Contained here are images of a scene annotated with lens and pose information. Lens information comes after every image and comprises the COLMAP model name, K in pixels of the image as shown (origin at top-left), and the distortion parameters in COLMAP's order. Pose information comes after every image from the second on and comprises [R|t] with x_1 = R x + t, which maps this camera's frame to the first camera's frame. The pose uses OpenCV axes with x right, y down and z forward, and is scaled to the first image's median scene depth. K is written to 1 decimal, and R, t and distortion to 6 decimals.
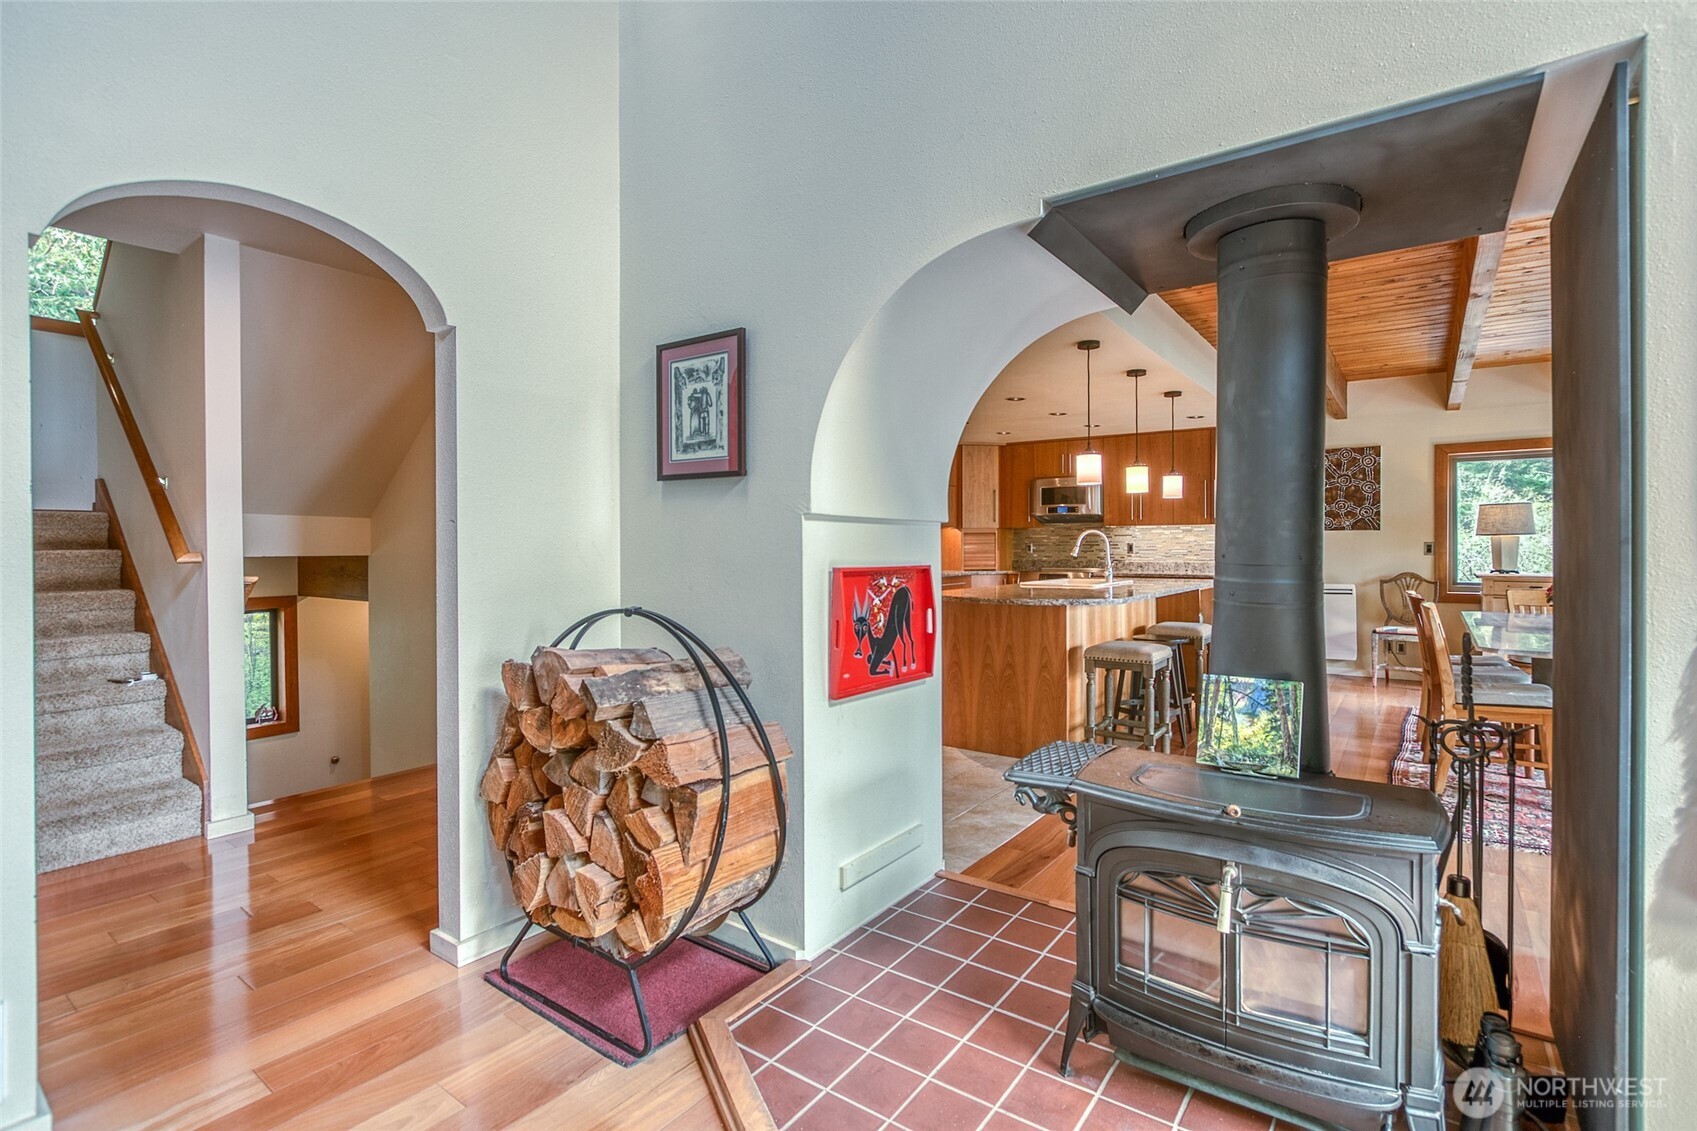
lens RADIAL K [[886.5, 0, 799.0], [0, 886.5, 544.2], [0, 0, 1]] dist [-0.001105, -0.000207]
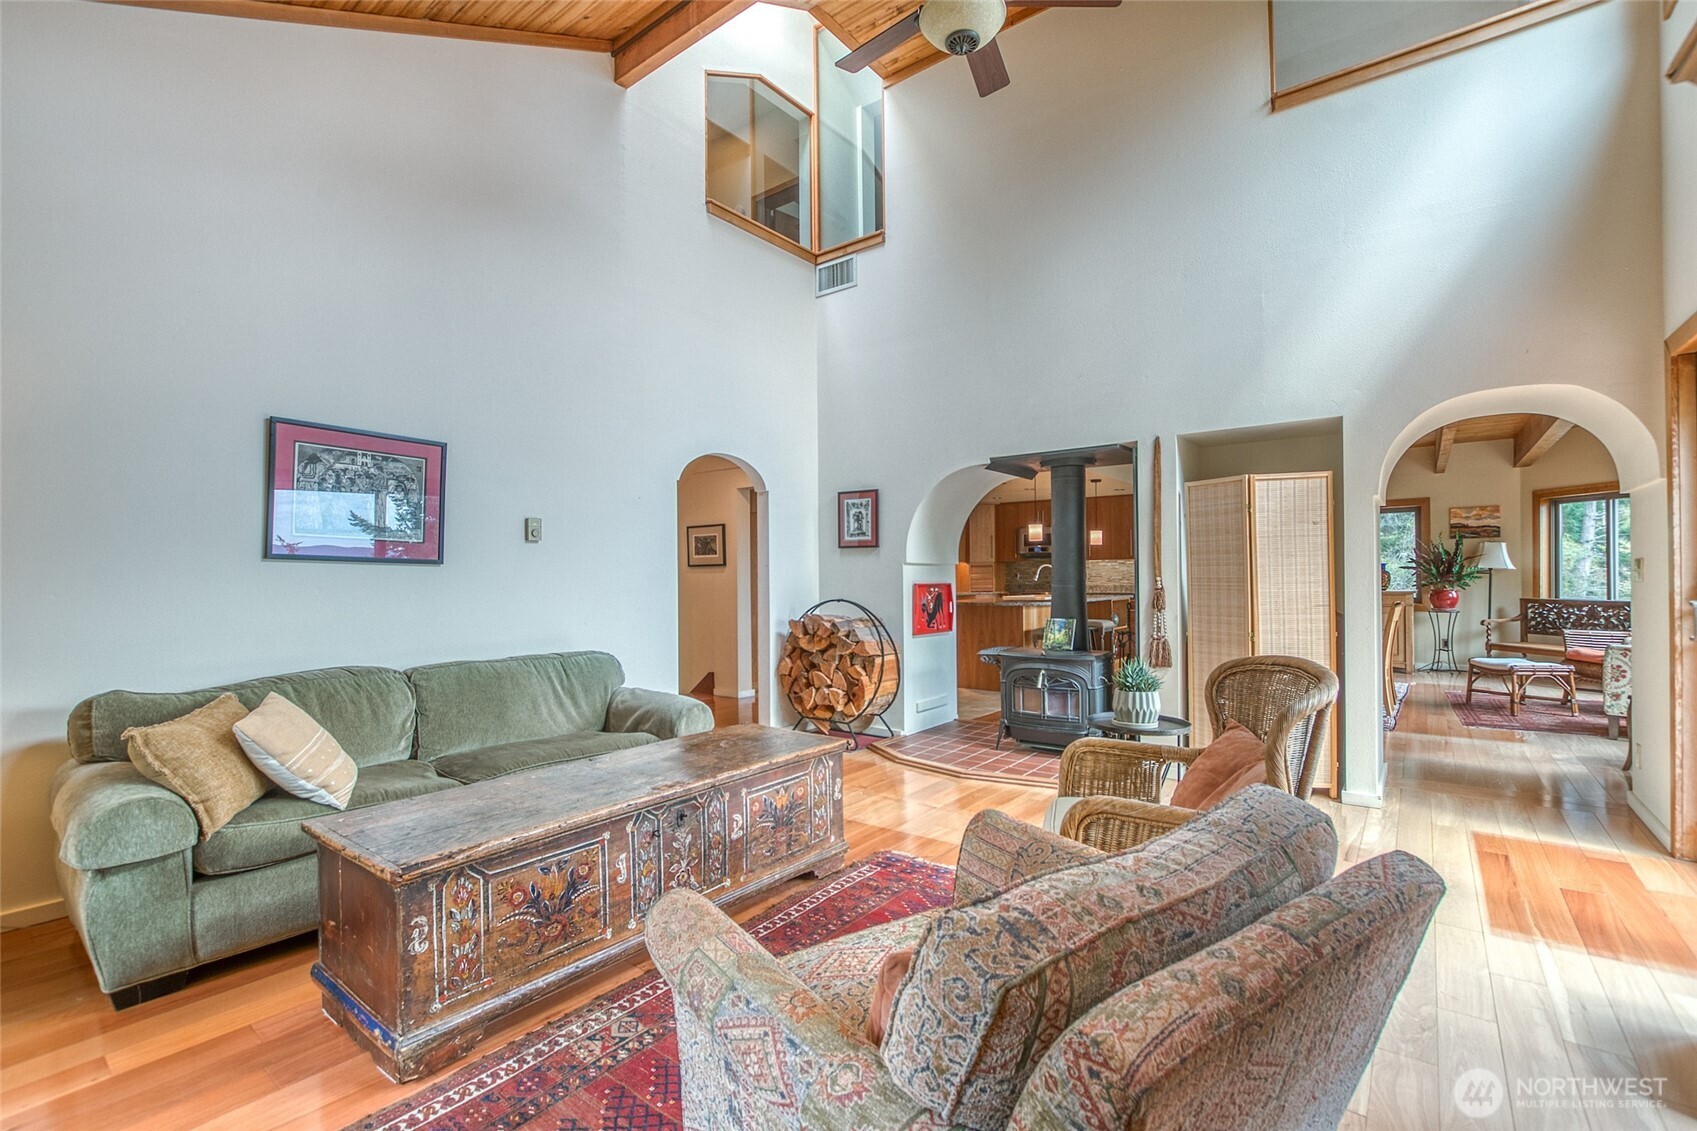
lens RADIAL K [[750.7, 0, 866.3], [0, 750.7, 560.4], [0, 0, 1]] dist [-0.038518, 0.008839]
pose [[0.999124, -0.004516, 0.041597, -0.184042], [0.005262, 0.999827, -0.017820, -0.002019], [-0.041509, 0.018024, 0.998976, -1.130895]]
